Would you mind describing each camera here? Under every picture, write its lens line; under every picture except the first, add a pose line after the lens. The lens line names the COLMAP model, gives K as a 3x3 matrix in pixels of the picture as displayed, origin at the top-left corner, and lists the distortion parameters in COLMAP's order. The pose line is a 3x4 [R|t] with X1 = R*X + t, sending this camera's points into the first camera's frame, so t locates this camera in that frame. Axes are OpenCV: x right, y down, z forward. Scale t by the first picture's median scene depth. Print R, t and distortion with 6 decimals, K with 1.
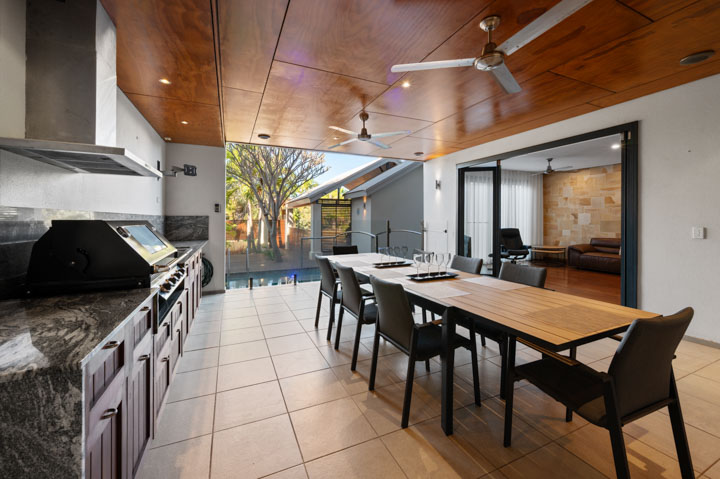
lens RADIAL K [[290.4, 0, 361.1], [0, 290.4, 220.3], [0, 0, 1]] dist [0.000358, -0.000064]
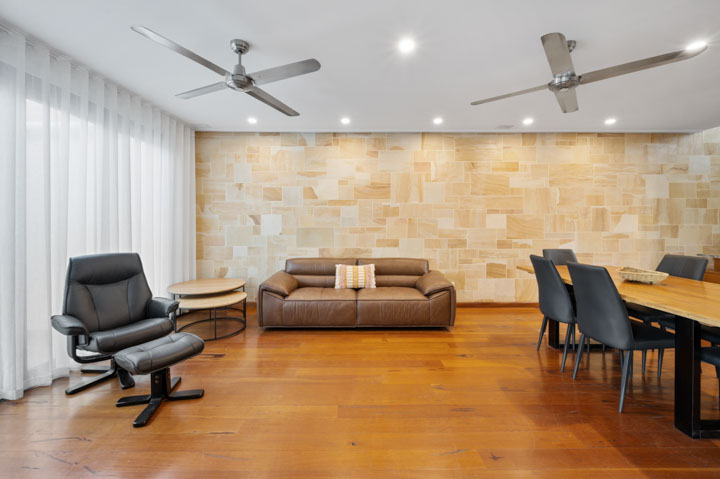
lens RADIAL K [[290.4, 0, 364.4], [0, 290.4, 225.0], [0, 0, 1]] dist [0.000358, -0.000064]
pose [[0.404794, -0.006995, 0.914381, 0.329697], [0.006211, 0.999969, 0.004900, -0.005846], [-0.914387, 0.003696, 0.404824, 0.604602]]
